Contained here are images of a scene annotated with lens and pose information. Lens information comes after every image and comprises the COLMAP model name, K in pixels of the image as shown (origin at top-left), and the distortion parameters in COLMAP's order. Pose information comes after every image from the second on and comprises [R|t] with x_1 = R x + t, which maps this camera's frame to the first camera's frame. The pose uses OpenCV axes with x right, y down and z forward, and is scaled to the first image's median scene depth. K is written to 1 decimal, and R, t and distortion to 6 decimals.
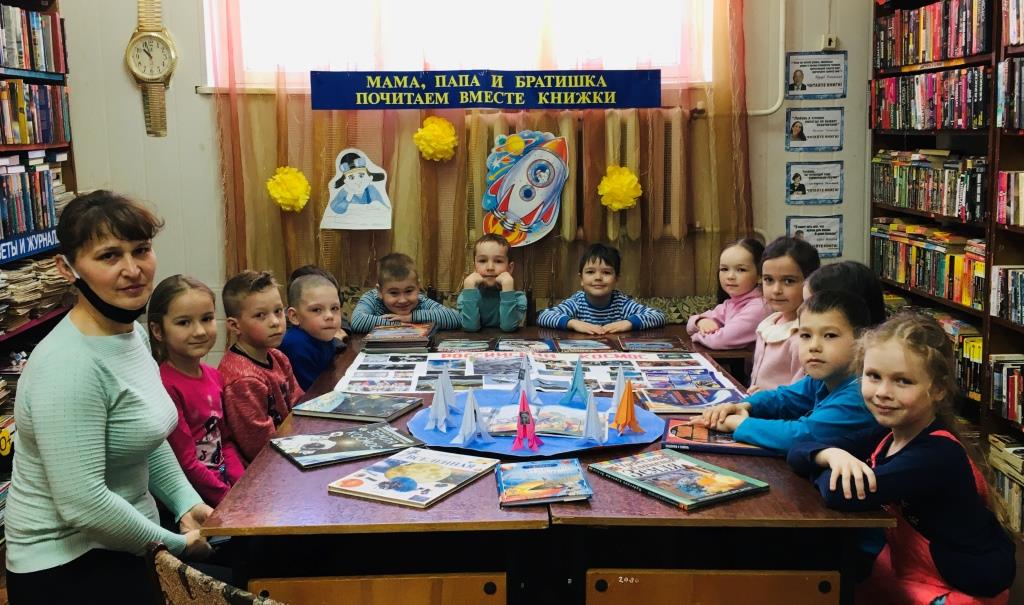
lens RADIAL K [[991.6, 0, 522.7], [0, 991.6, 266.9], [0, 0, 1]] dist [0.046065, 0.000000]
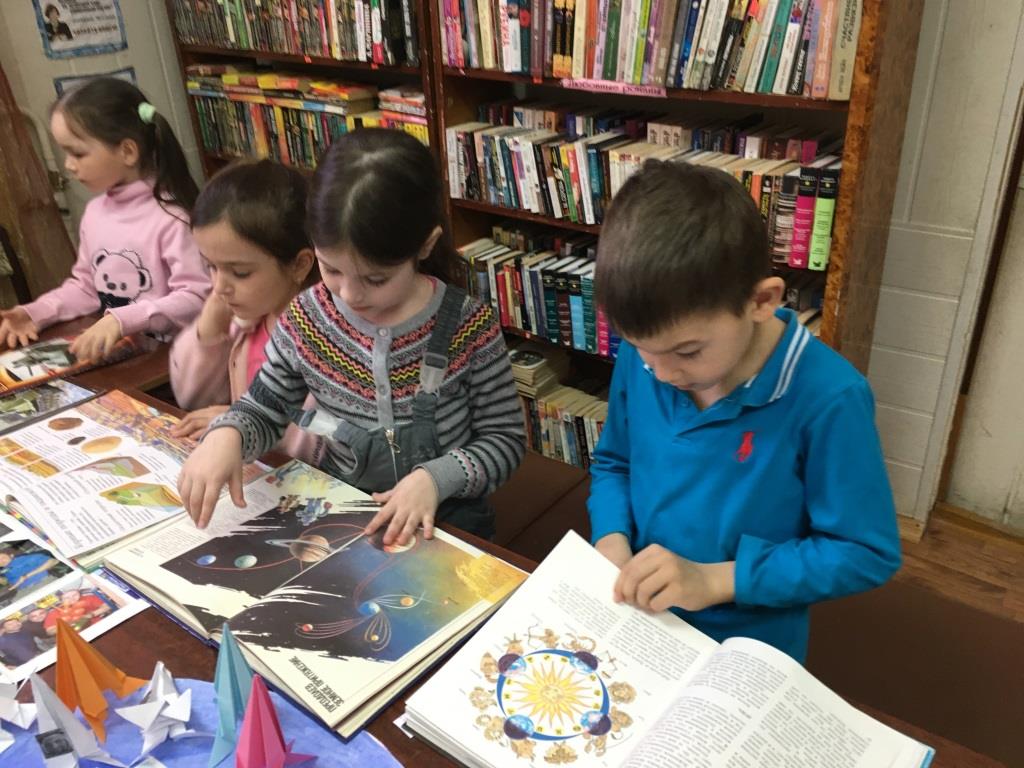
lens RADIAL K [[877.6, 0, 519.4], [0, 877.6, 396.9], [0, 0, 1]] dist [0.084107, -0.107077]
pose [[0.632926, -0.364296, 0.683150, -0.009689], [0.120024, 0.917882, 0.378269, -0.047378], [-0.764852, -0.157422, 0.624675, 0.413338]]
